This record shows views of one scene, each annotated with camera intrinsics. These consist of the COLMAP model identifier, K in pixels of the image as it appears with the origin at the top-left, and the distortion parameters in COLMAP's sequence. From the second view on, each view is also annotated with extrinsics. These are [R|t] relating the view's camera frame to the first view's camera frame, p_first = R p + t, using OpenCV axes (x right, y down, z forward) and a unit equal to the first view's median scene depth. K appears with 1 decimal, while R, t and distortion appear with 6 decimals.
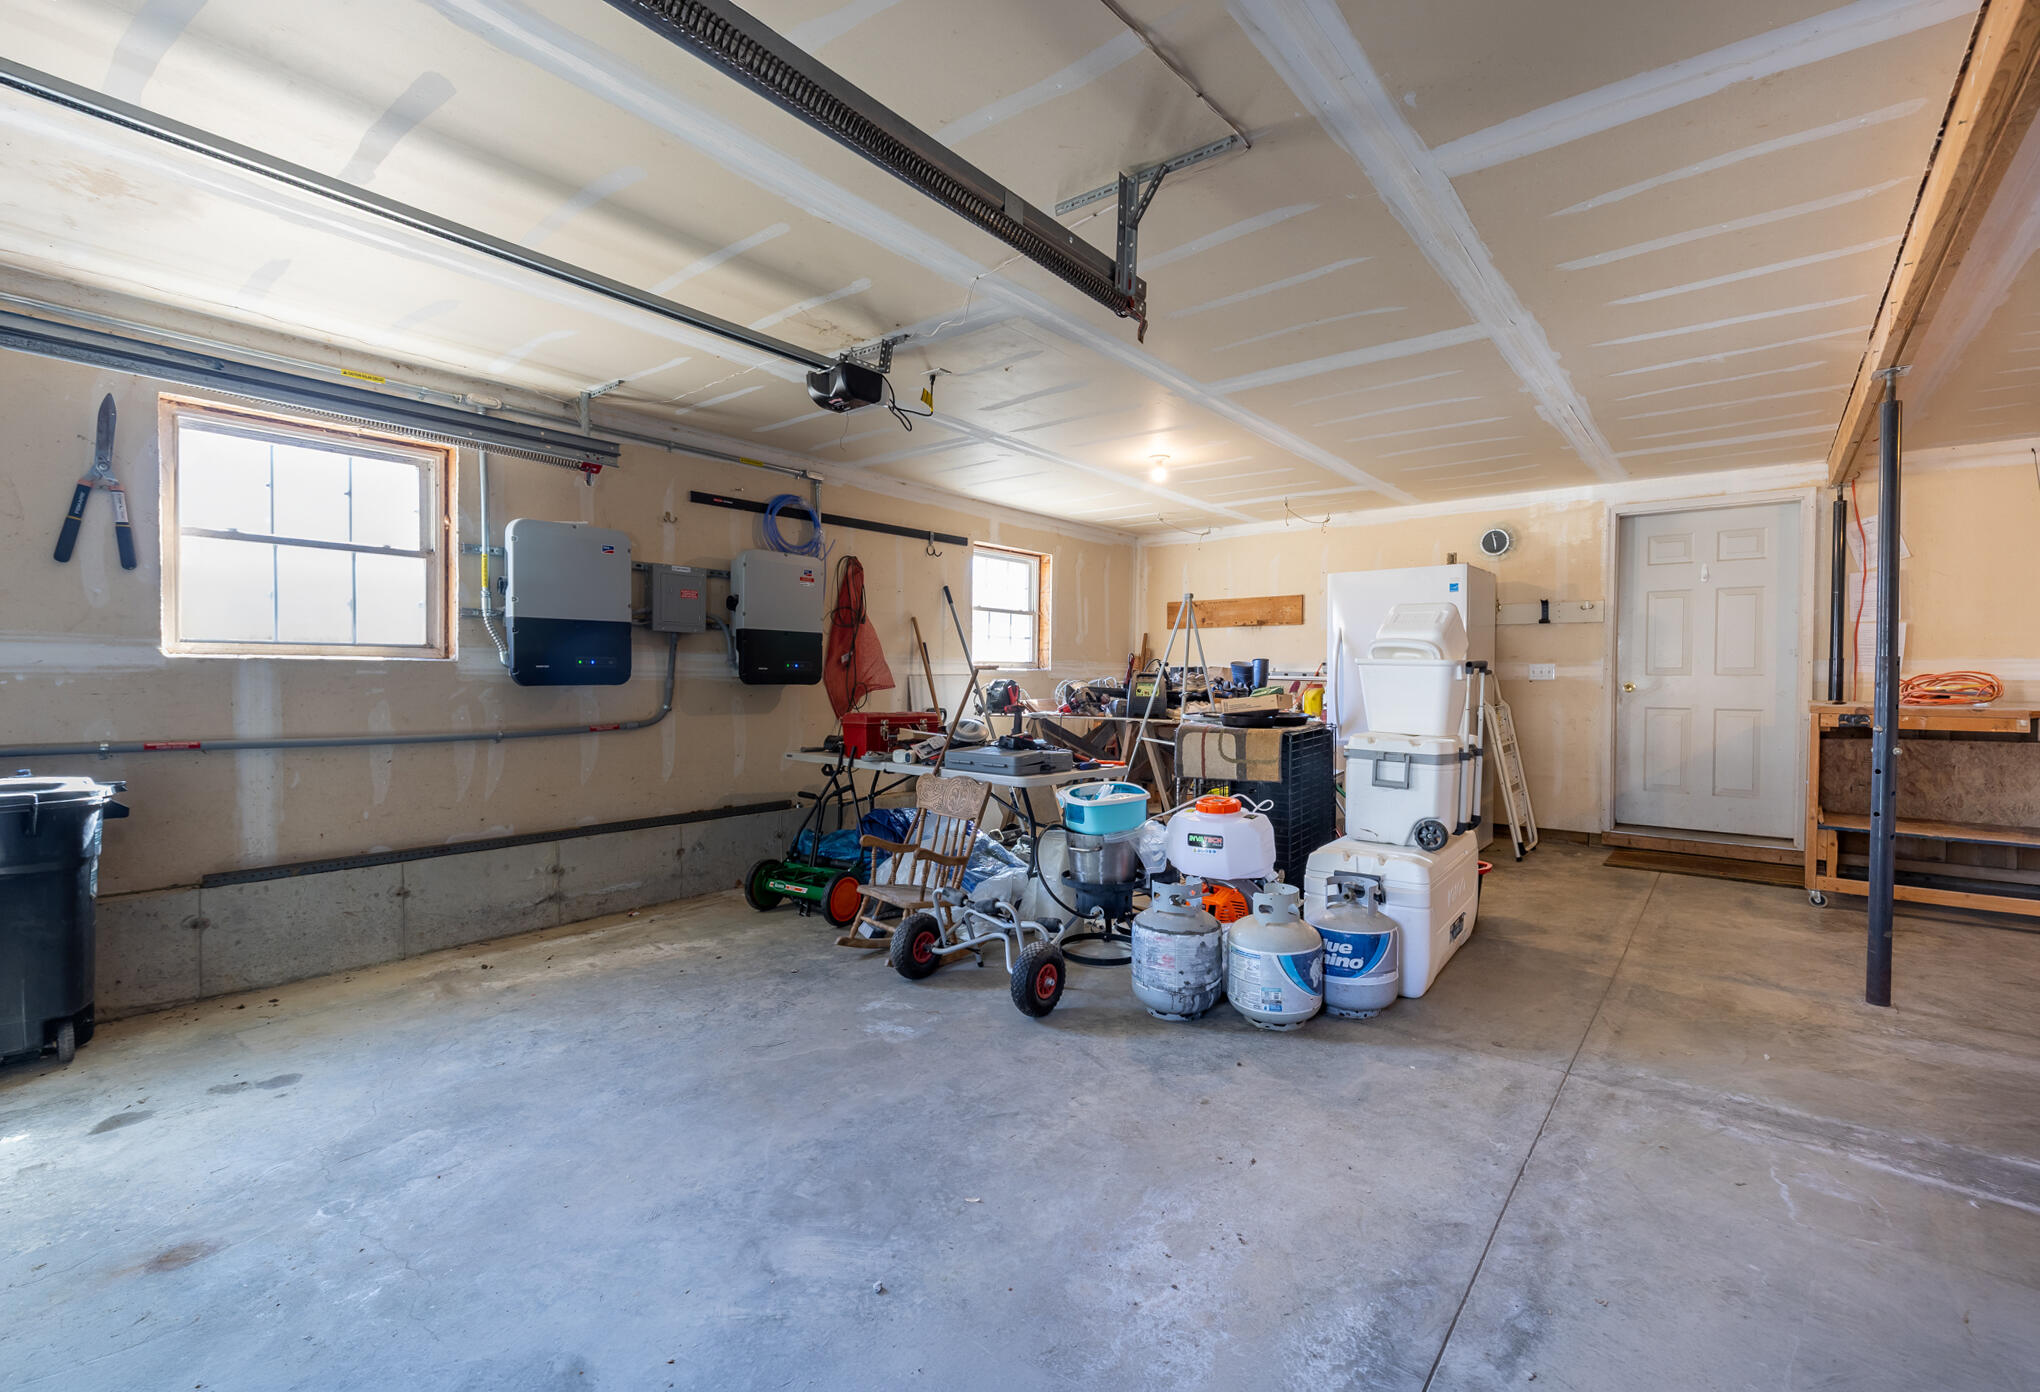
lens RADIAL K [[911.2, 0, 1020.0], [0, 911.2, 696.0], [0, 0, 1]] dist [0.010349, -0.000103]
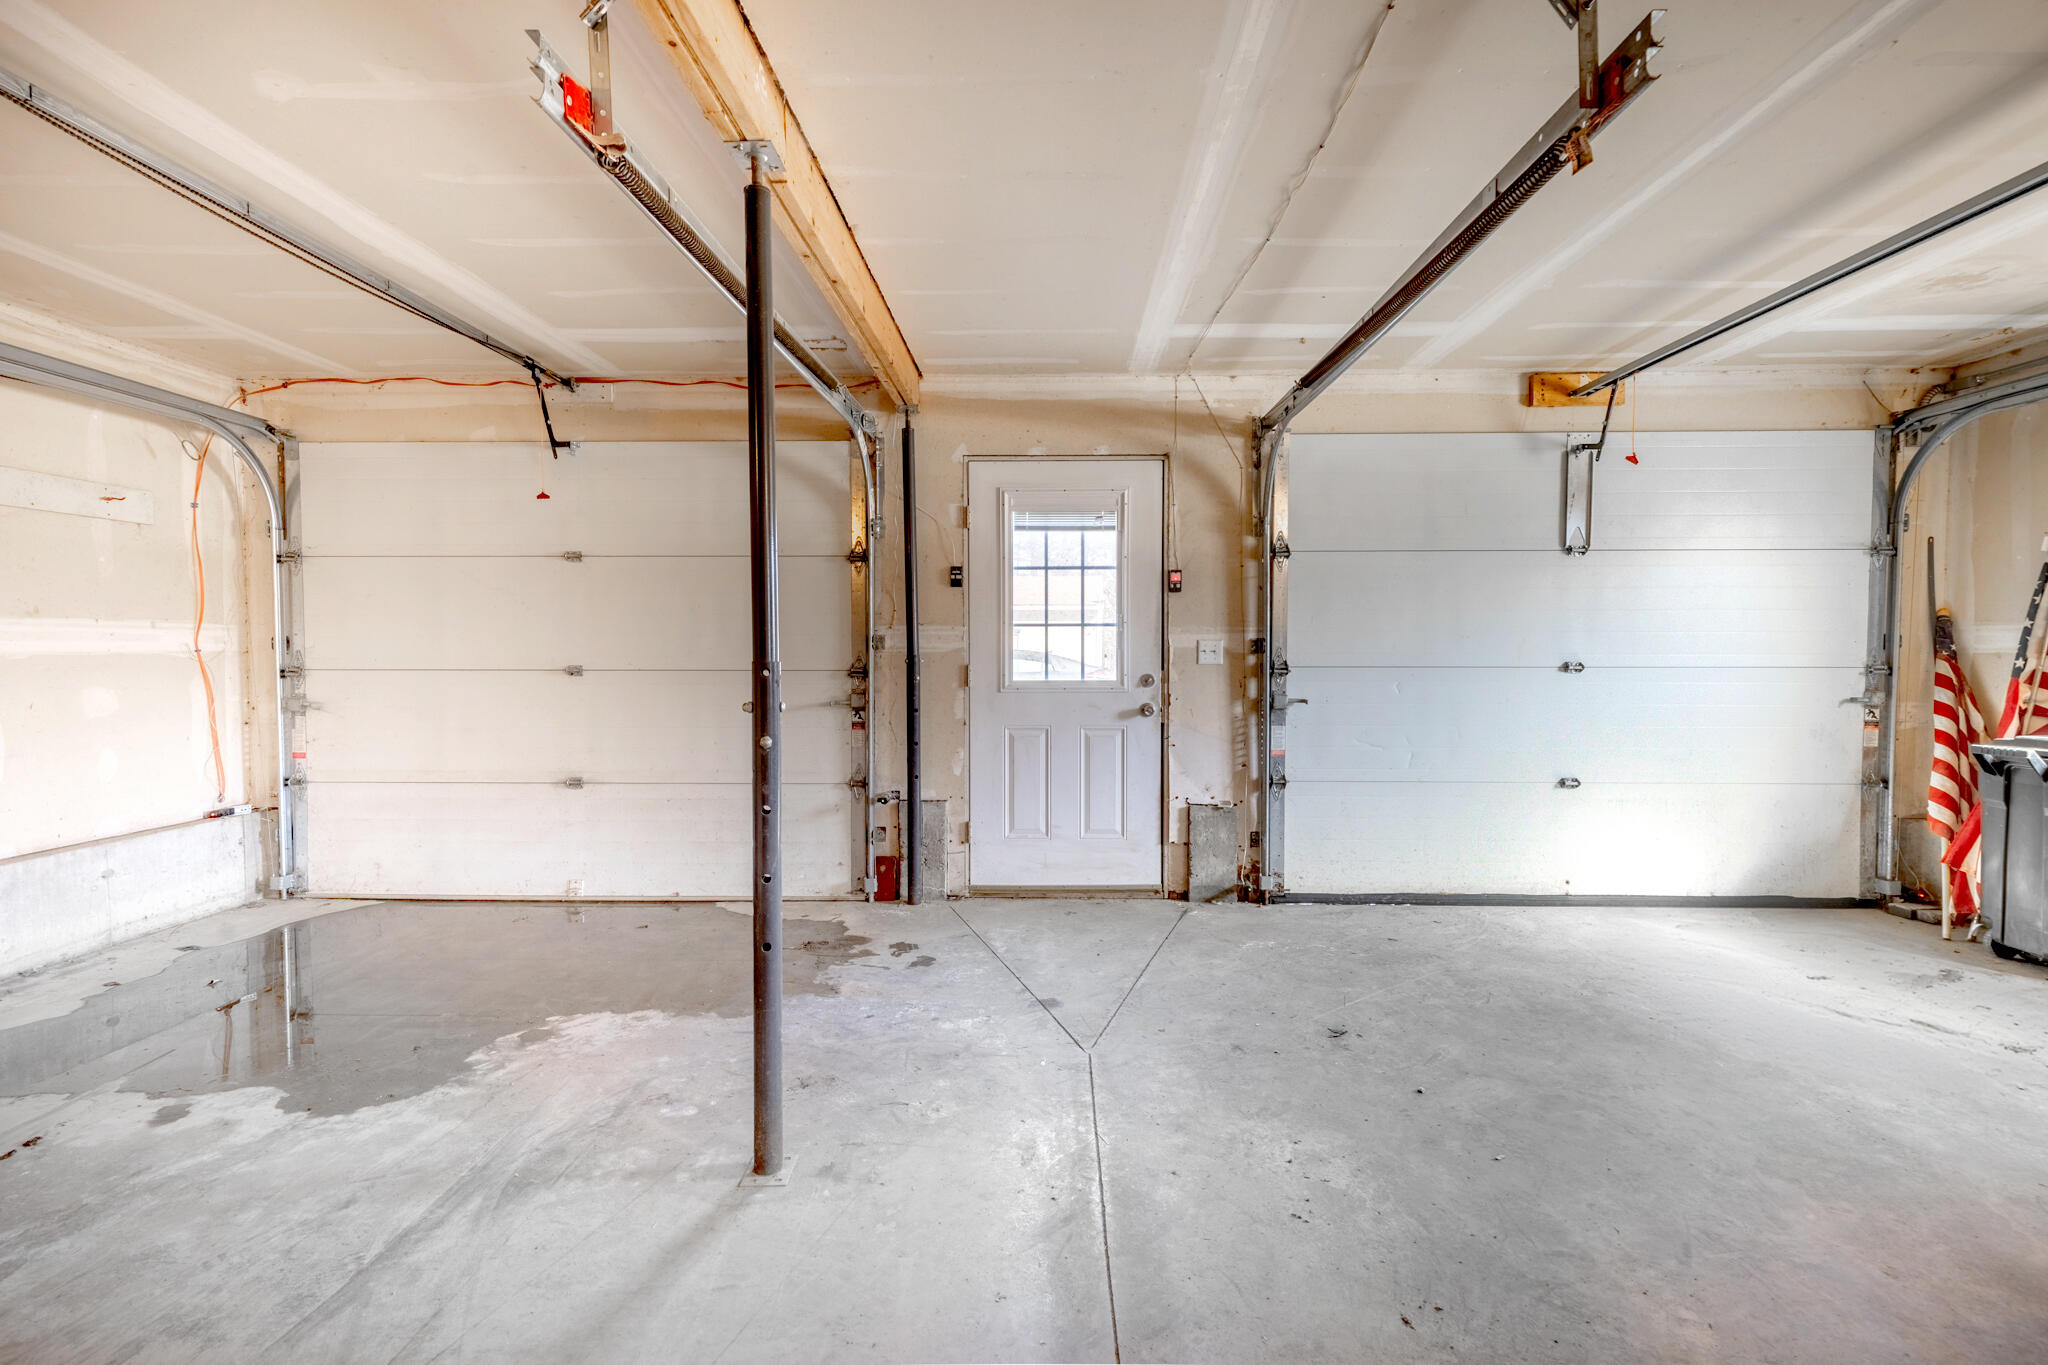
lens RADIAL K [[921.2, 0, 1024.0], [0, 921.2, 682.5], [0, 0, 1]] dist [0.005851, -0.001096]
pose [[-0.797381, 0.016442, -0.603253, 0.621411], [-0.018686, 0.998477, 0.051914, -0.019457], [0.603187, 0.052667, -0.795859, 0.916954]]
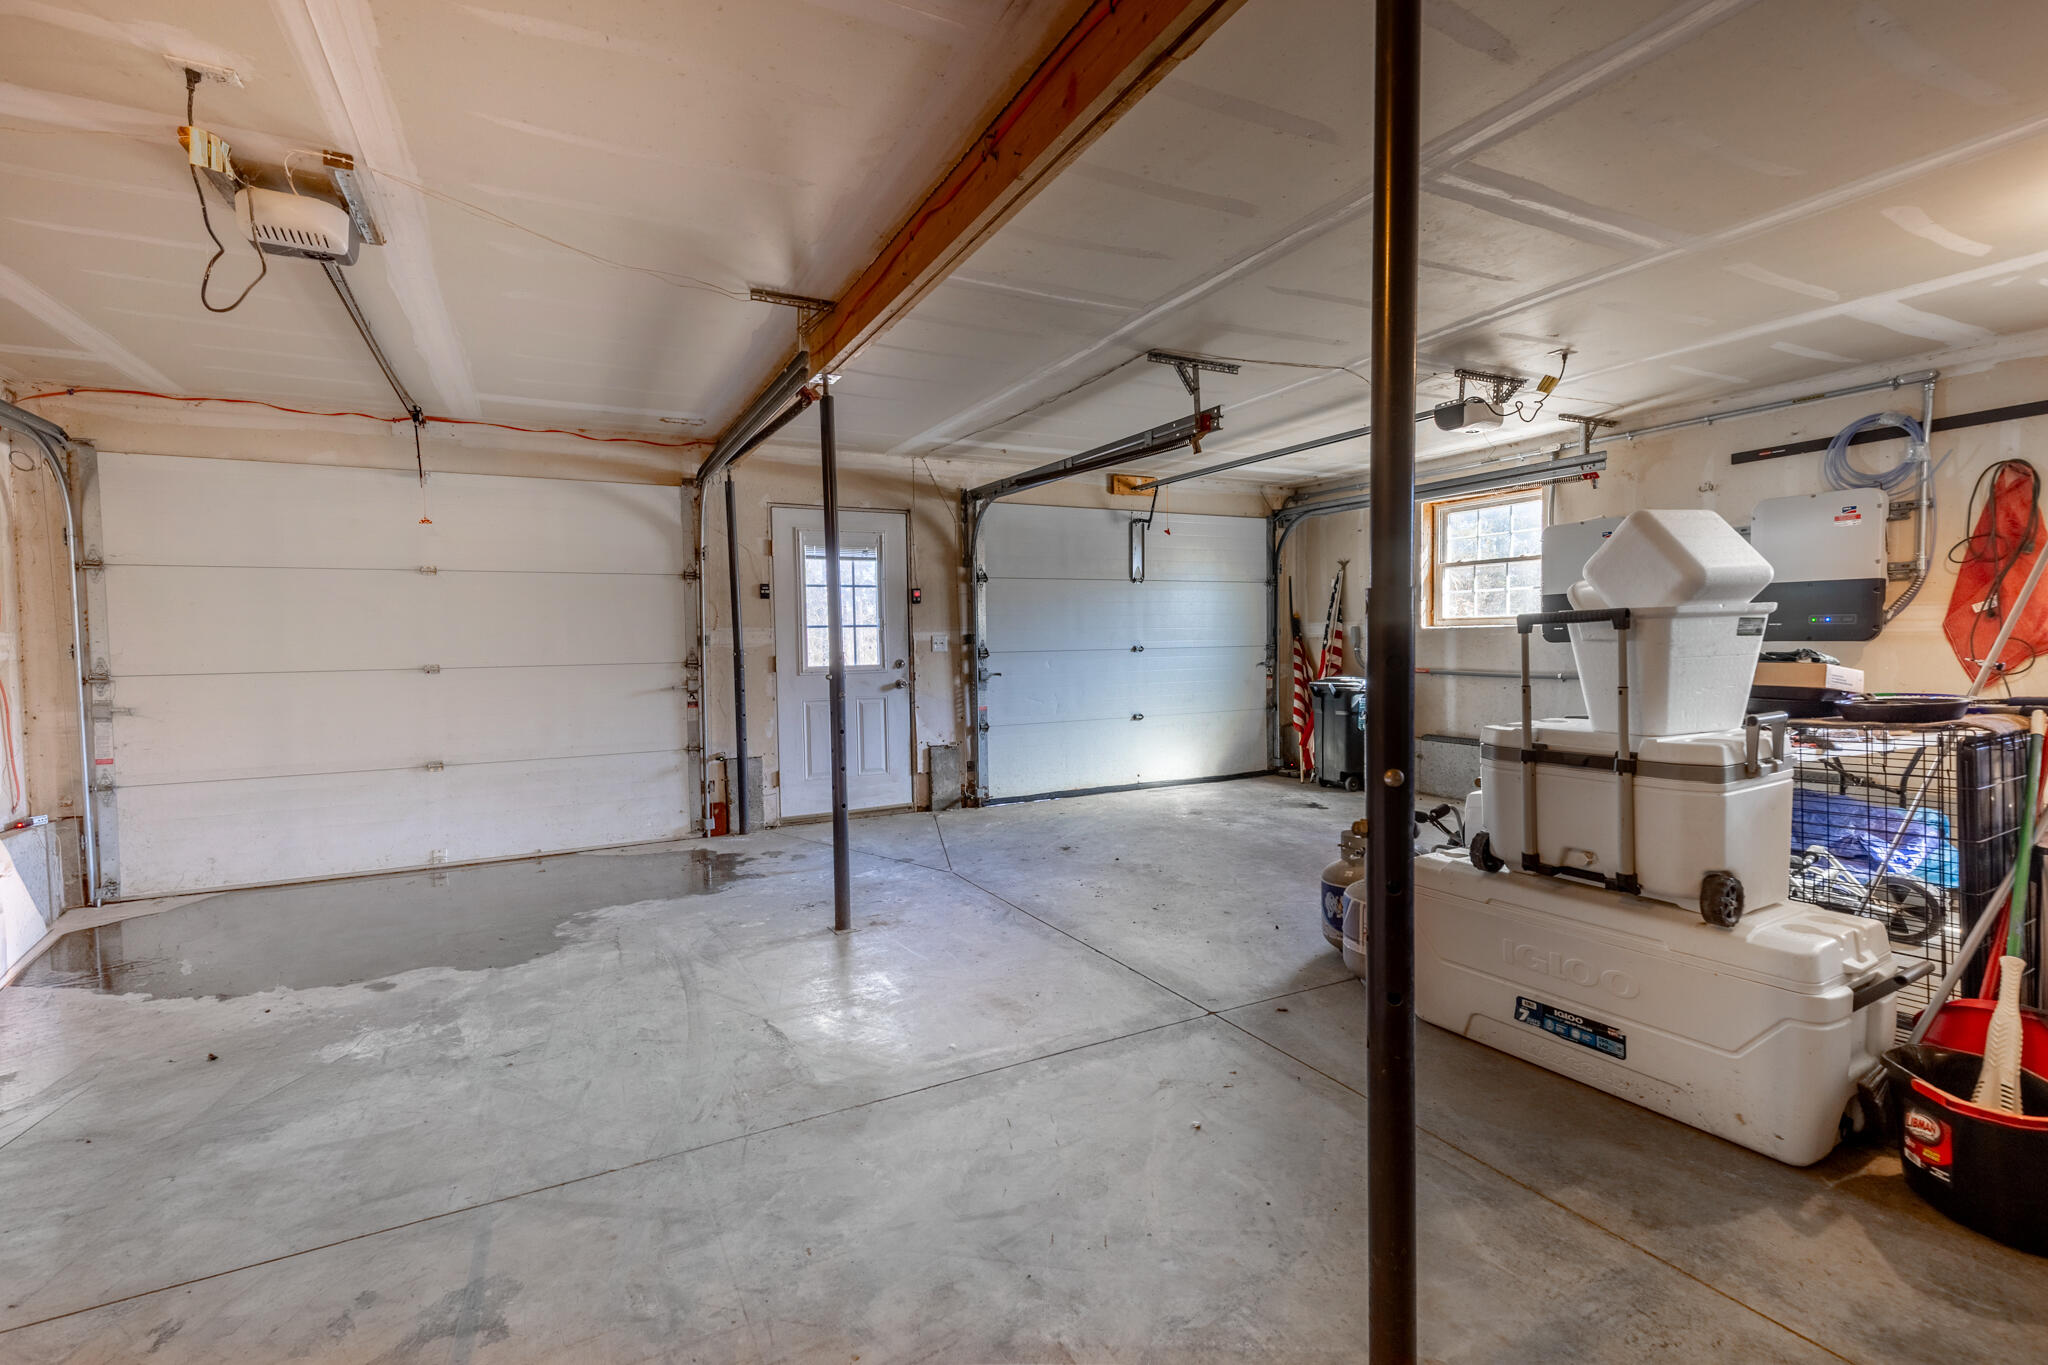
lens RADIAL K [[921.2, 0, 1024.0], [0, 921.2, 682.5], [0, 0, 1]] dist [0.005851, -0.001096]
pose [[-0.406771, 0.044996, -0.912422, 1.336283], [-0.007569, 0.998586, 0.052619, -0.021561], [0.913499, 0.028310, -0.405855, 0.994705]]
